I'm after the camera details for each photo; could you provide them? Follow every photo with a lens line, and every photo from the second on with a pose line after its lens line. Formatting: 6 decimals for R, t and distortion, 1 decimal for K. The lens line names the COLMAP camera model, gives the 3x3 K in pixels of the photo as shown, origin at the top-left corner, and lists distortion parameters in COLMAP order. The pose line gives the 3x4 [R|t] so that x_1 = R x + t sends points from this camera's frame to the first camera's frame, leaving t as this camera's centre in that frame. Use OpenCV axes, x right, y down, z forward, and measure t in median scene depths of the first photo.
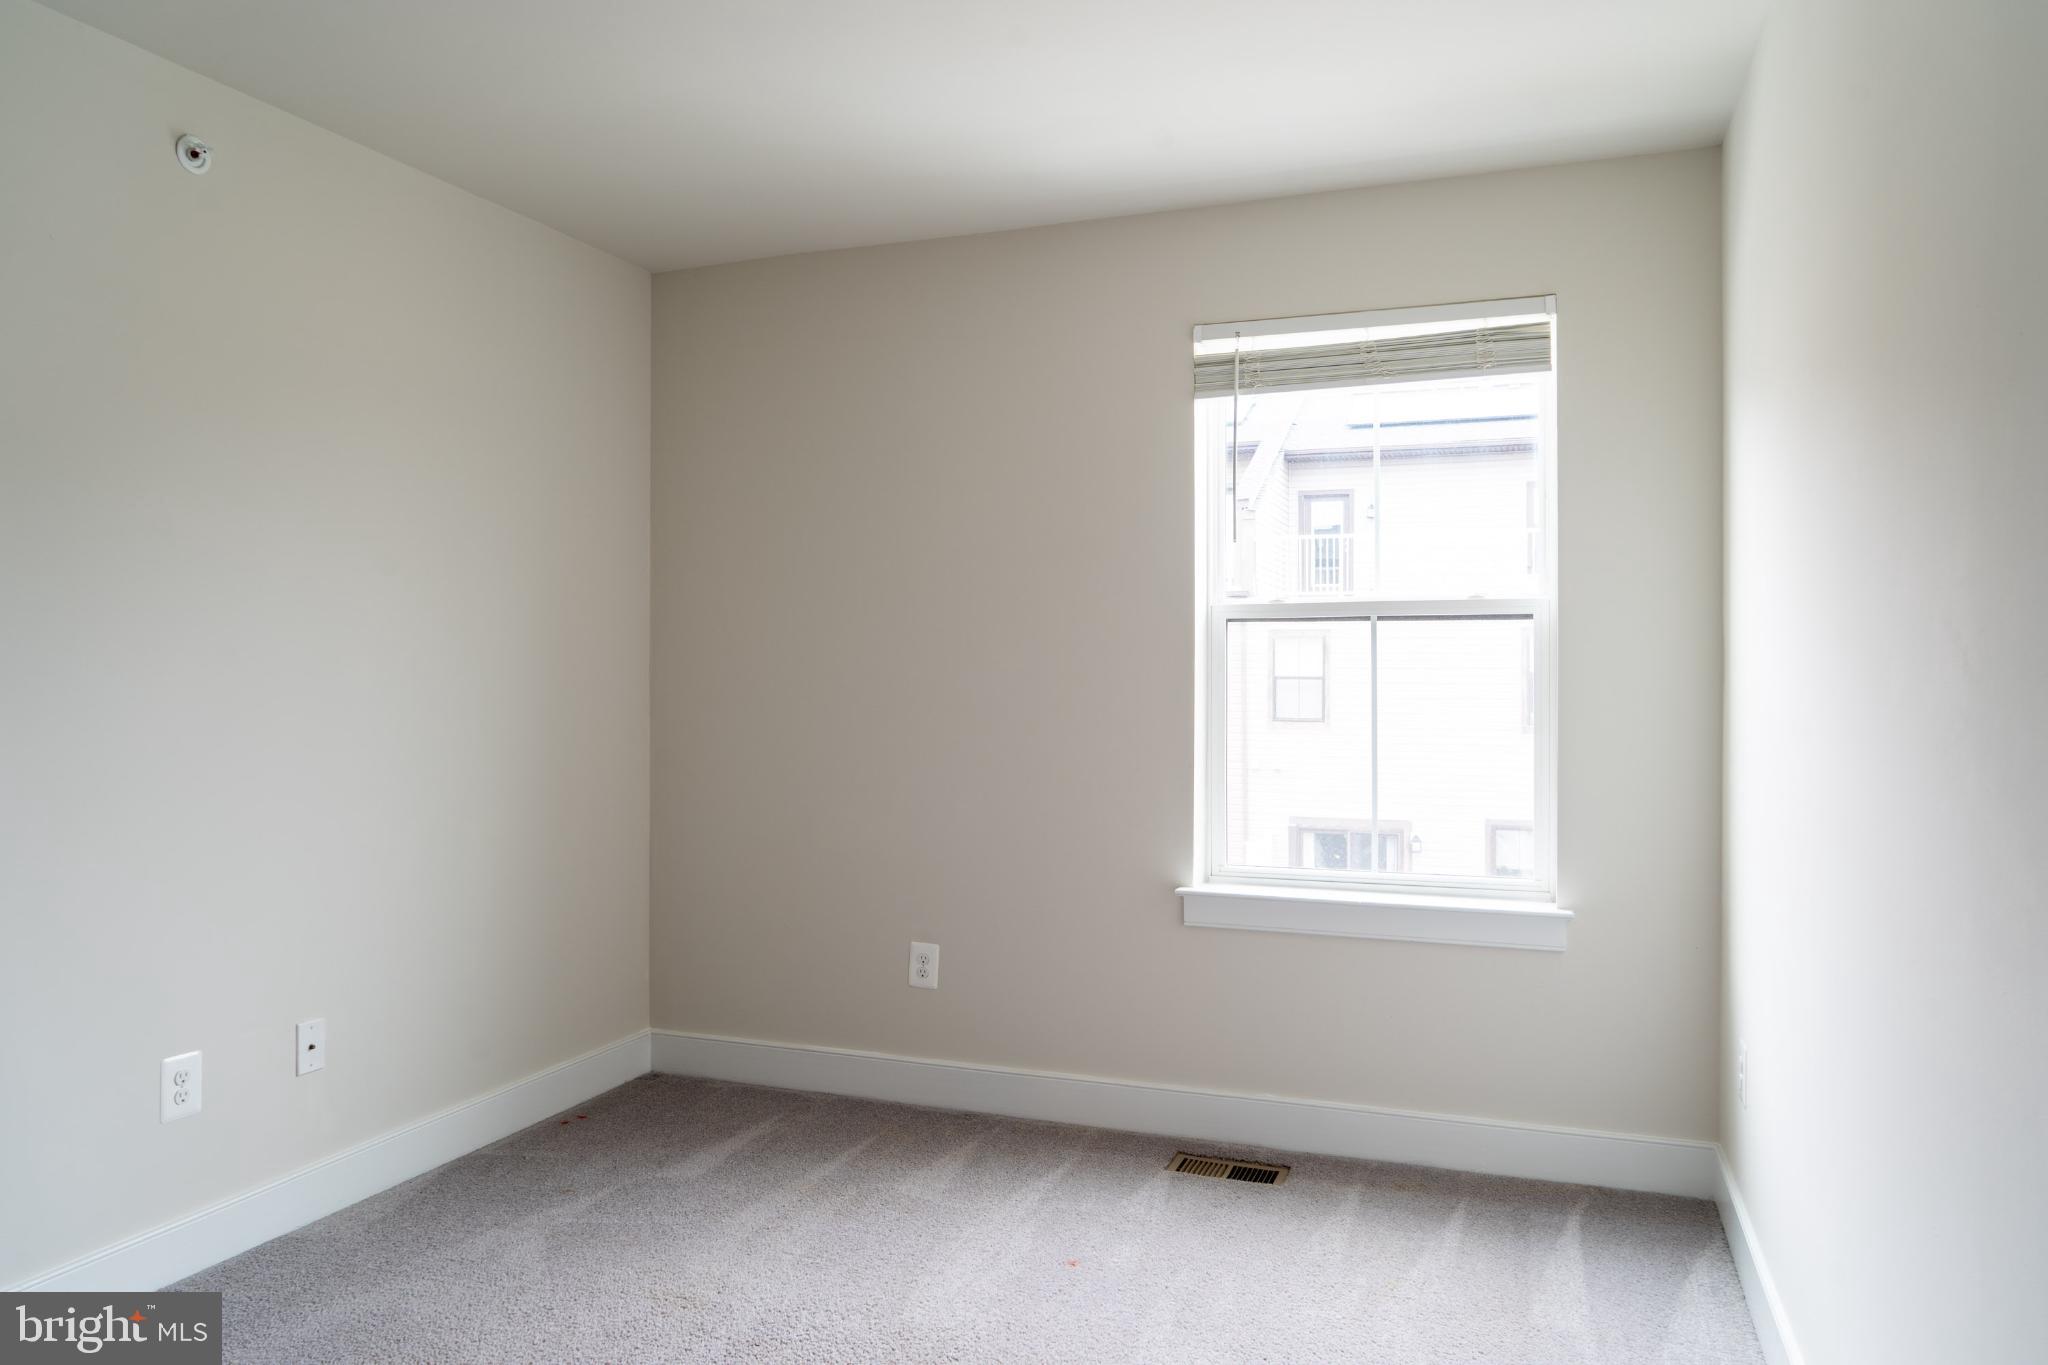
lens RADIAL K [[1469.7, 0, 1020.4], [0, 1469.7, 661.0], [0, 0, 1]] dist [0.087672, 0.001770]
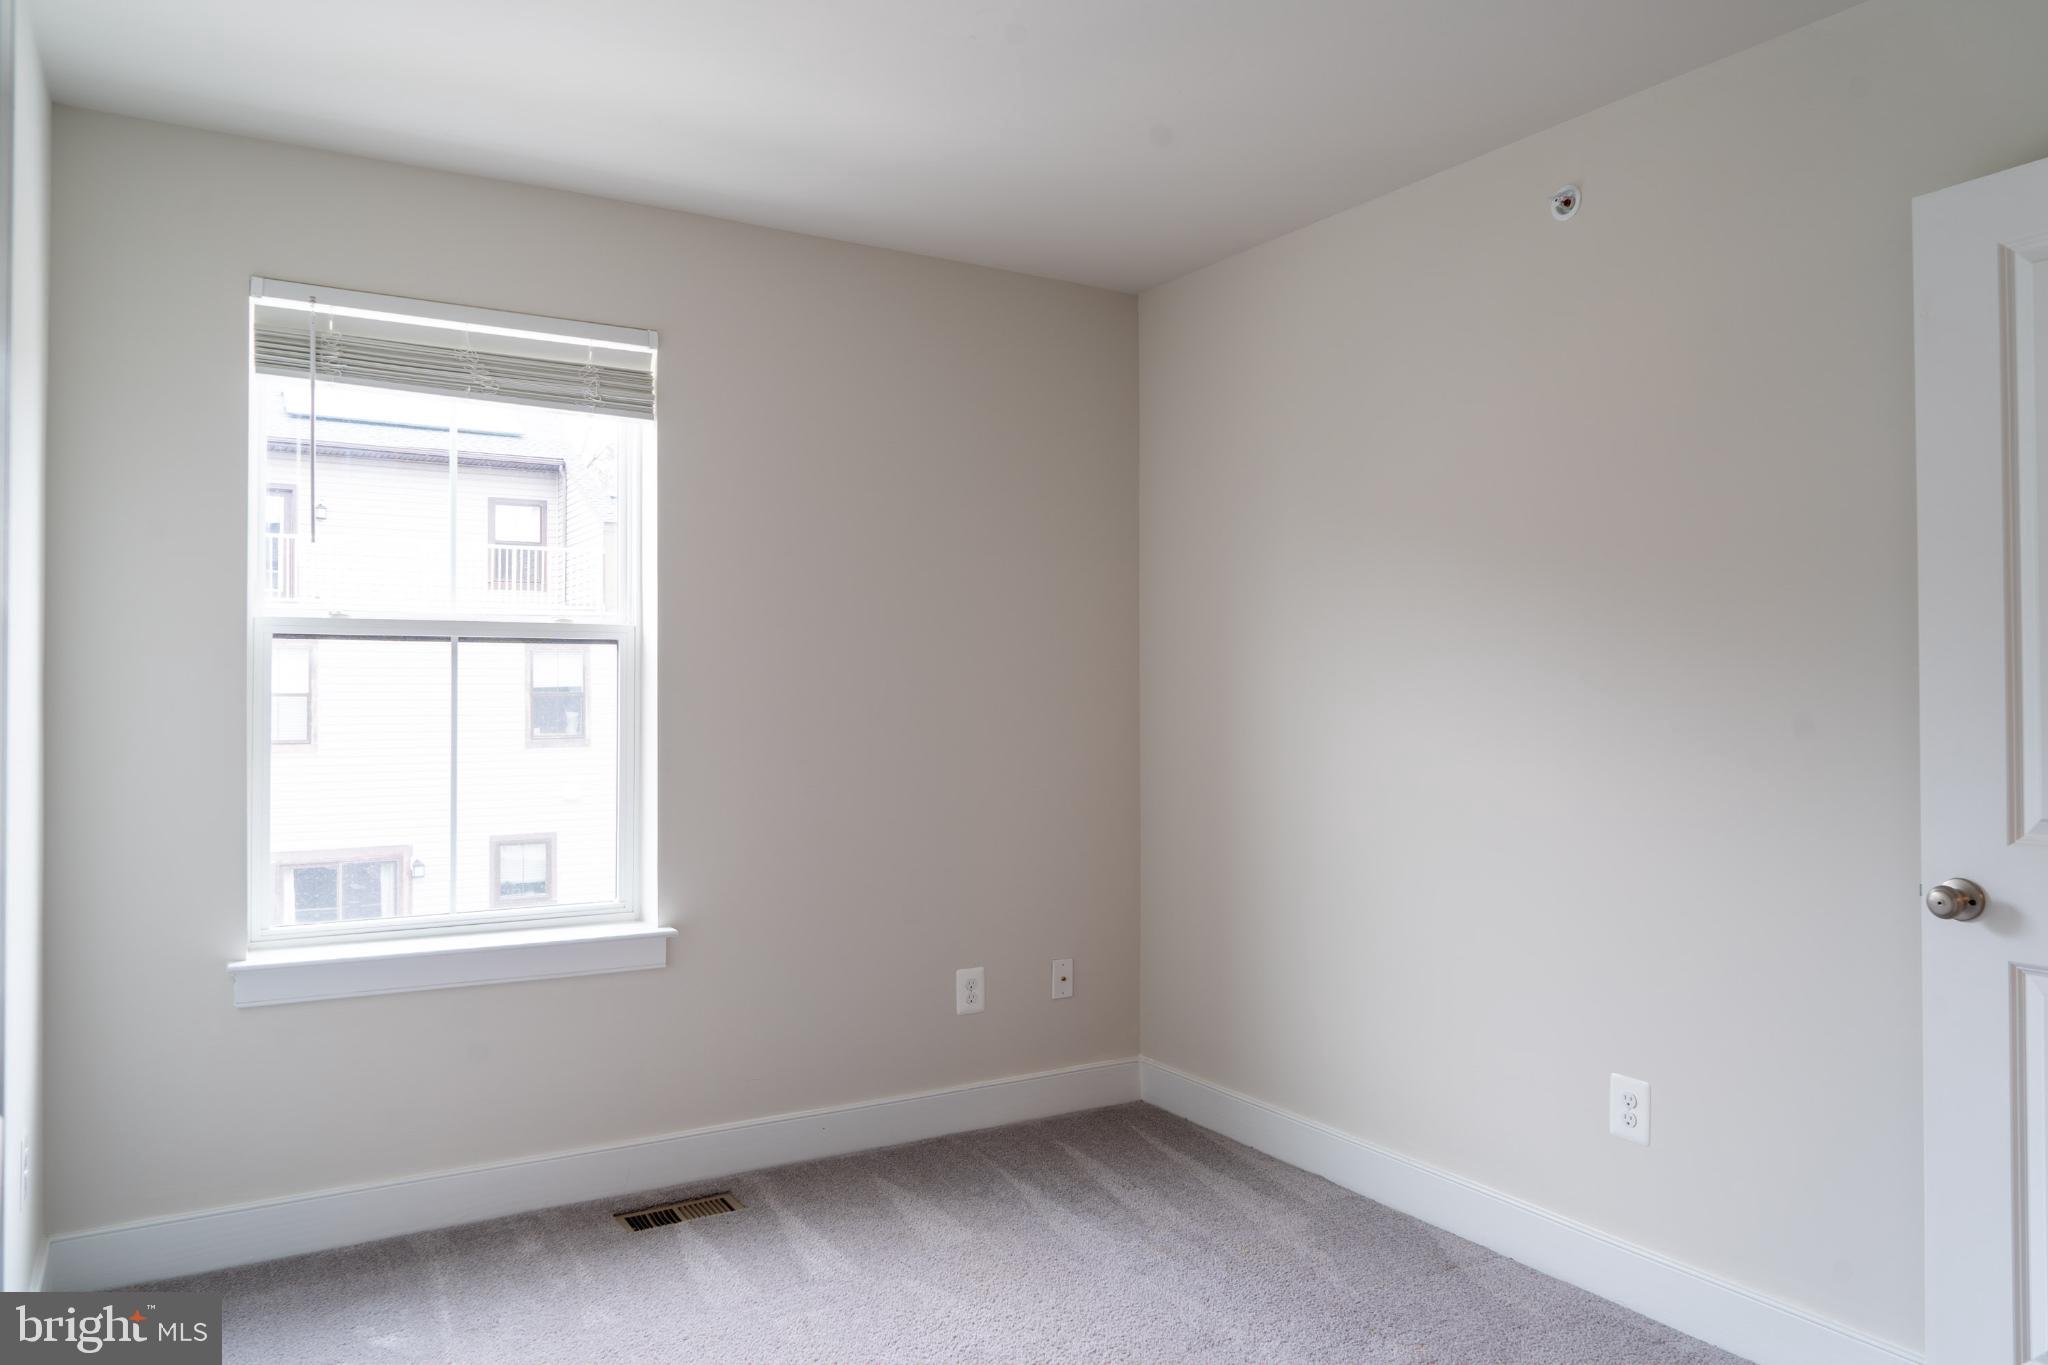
lens RADIAL K [[1570.9, 0, 1131.2], [0, 1570.9, 693.7], [0, 0, 1]] dist [0.039490, -0.007893]
pose [[0.610926, -0.003058, 0.791682, -0.284444], [-0.006505, 0.999939, 0.008882, -0.006460], [-0.791661, -0.010576, 0.610869, 0.069072]]
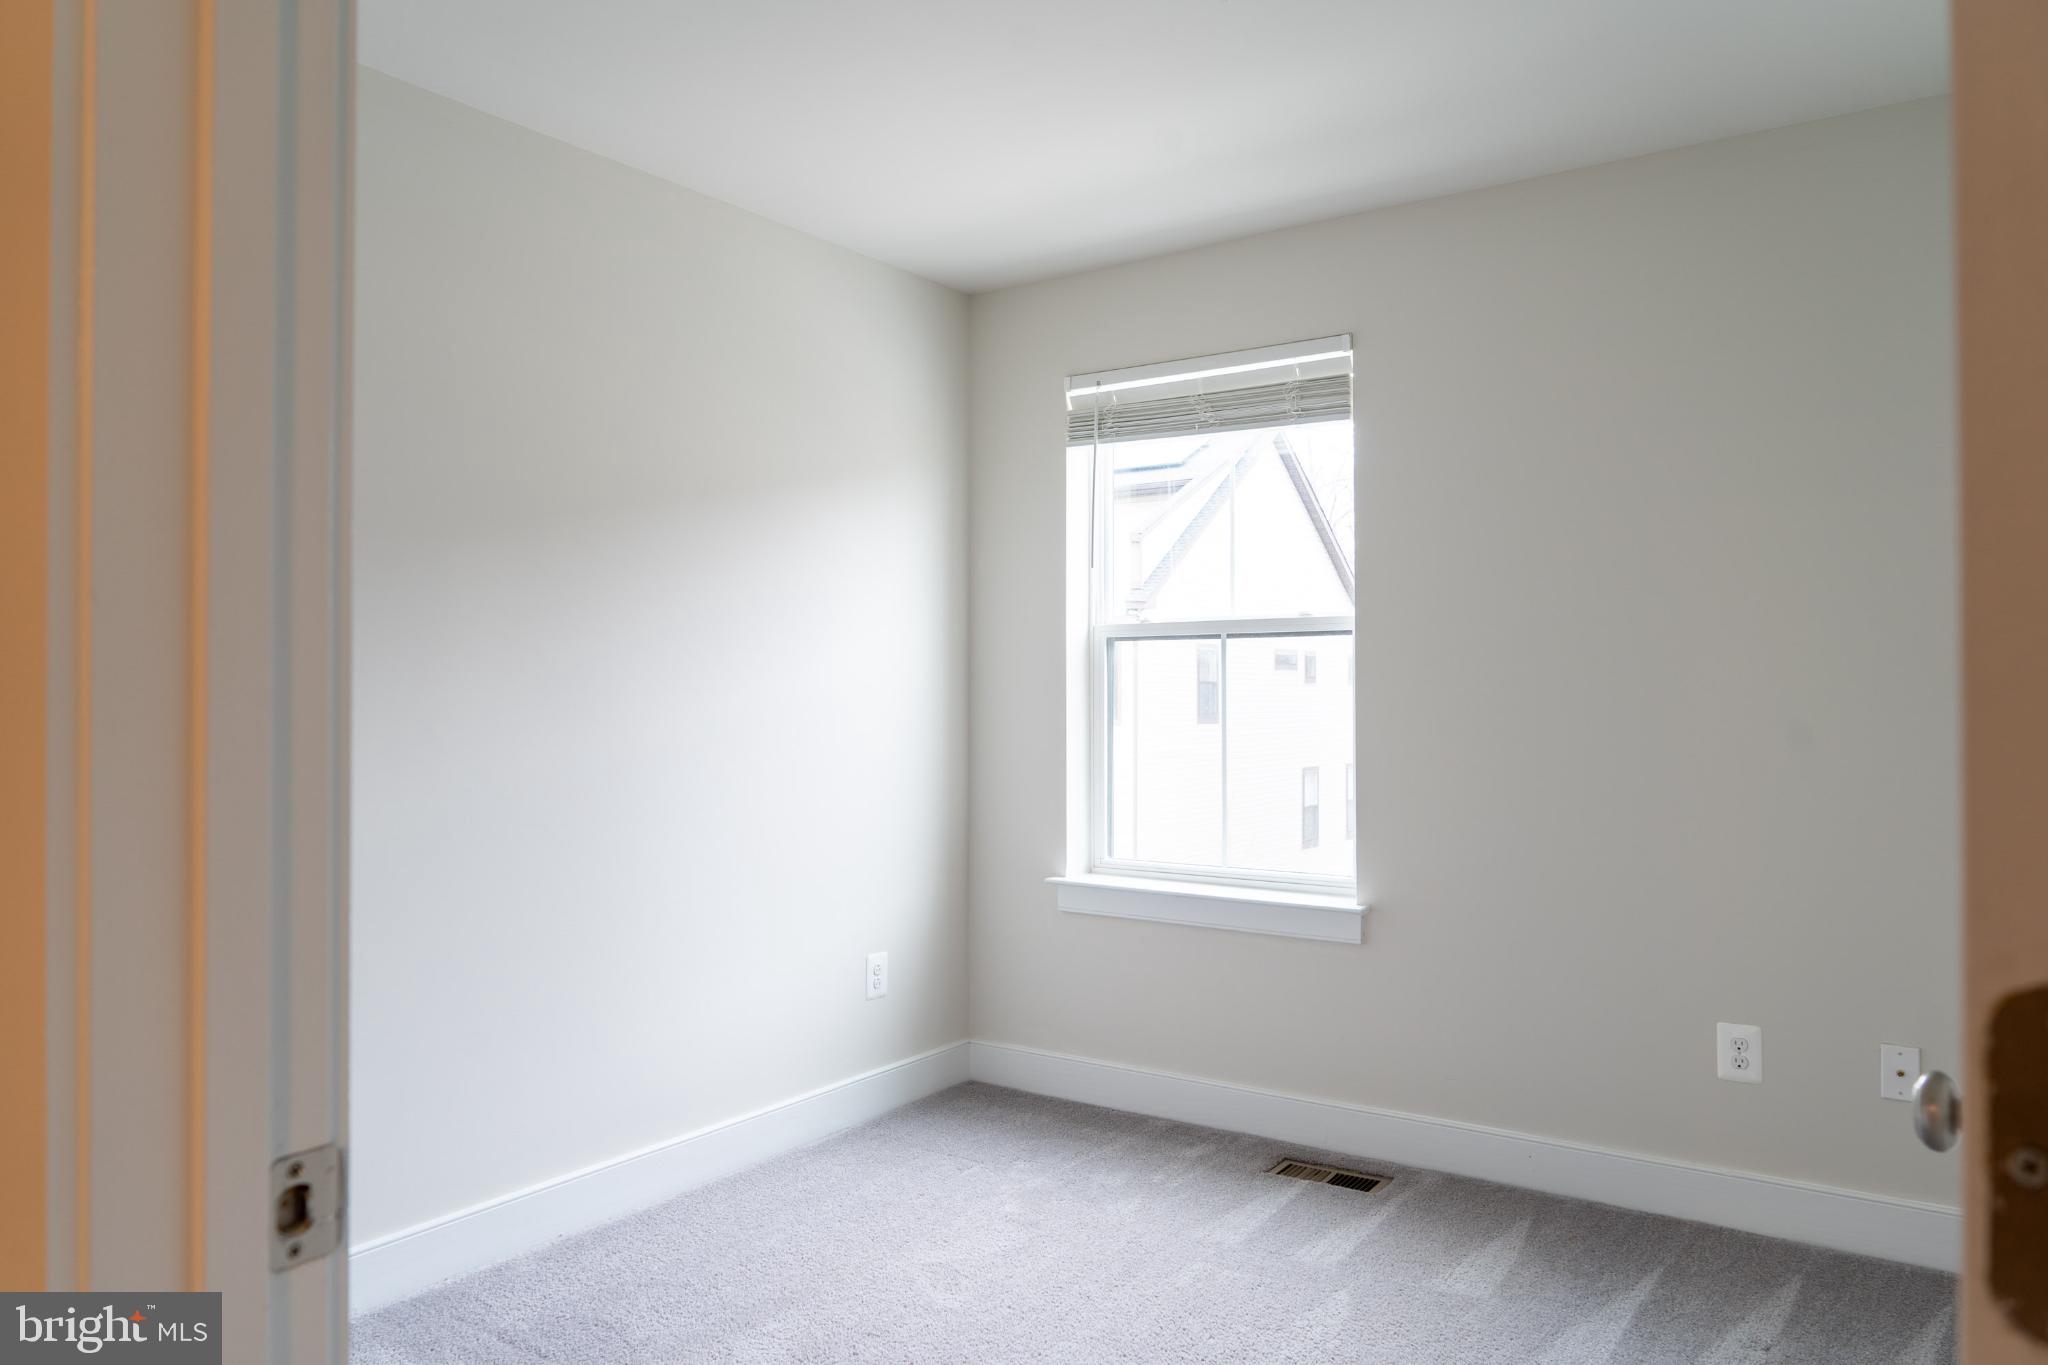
lens RADIAL K [[1570.9, 0, 963.3], [0, 1570.9, 692.6], [0, 0, 1]] dist [0.039490, -0.007893]
pose [[0.942414, -0.005041, -0.334410, 0.445516], [0.009101, 0.999903, 0.010574, -0.001158], [0.334324, -0.013009, 0.942368, -0.155679]]
